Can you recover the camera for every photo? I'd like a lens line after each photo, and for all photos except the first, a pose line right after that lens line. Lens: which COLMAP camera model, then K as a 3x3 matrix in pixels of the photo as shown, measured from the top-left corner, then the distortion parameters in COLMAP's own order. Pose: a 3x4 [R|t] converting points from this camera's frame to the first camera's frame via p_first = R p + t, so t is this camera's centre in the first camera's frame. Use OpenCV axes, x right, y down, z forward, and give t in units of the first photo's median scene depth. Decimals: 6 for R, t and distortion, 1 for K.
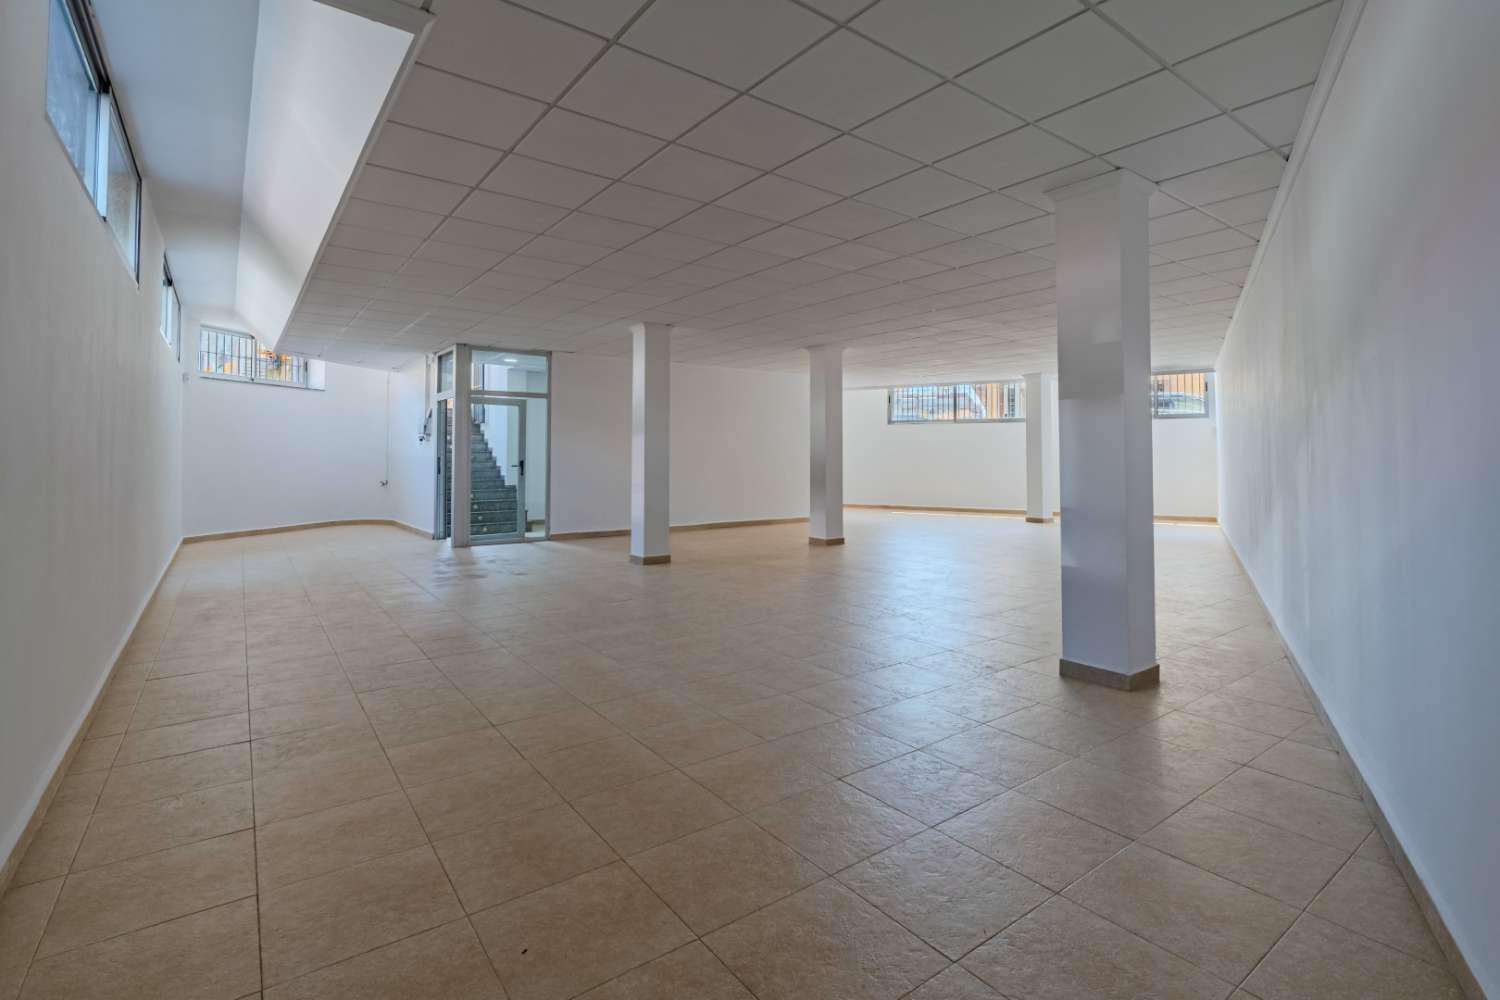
lens RADIAL K [[686.8, 0, 741.3], [0, 686.8, 472.9], [0, 0, 1]] dist [0.002680, -0.001076]
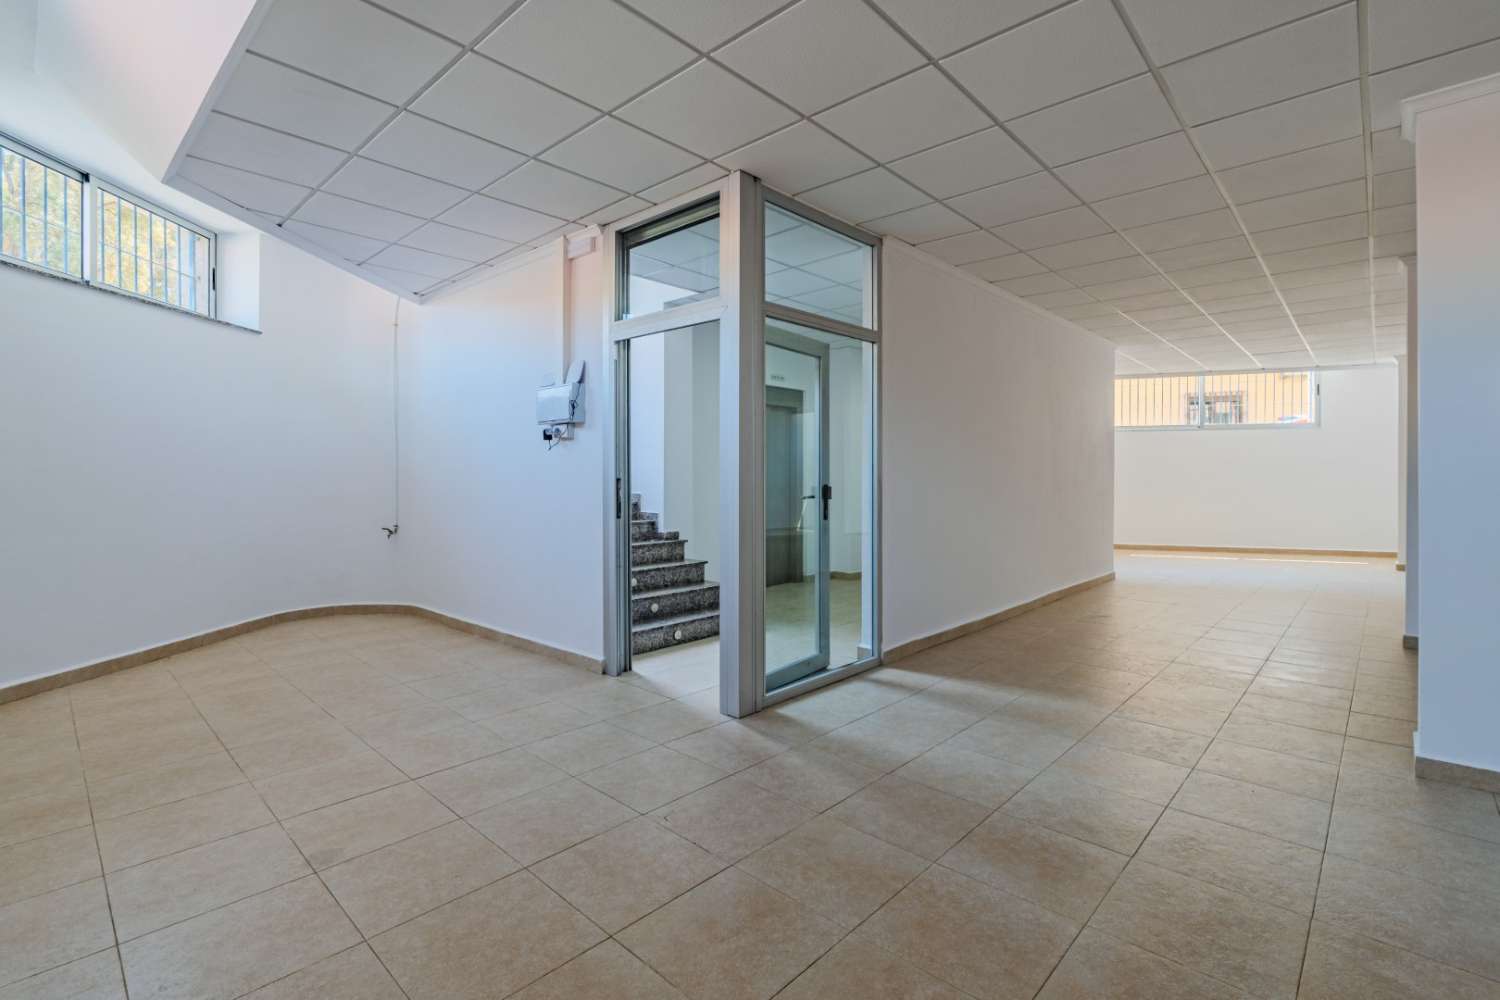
lens RADIAL K [[686.8, 0, 764.0], [0, 686.8, 496.4], [0, 0, 1]] dist [0.002680, -0.001076]
pose [[0.981909, -0.006701, 0.189237, -0.395308], [0.006024, 0.999973, 0.004154, -0.011223], [-0.189259, -0.002939, 0.981923, 0.526870]]
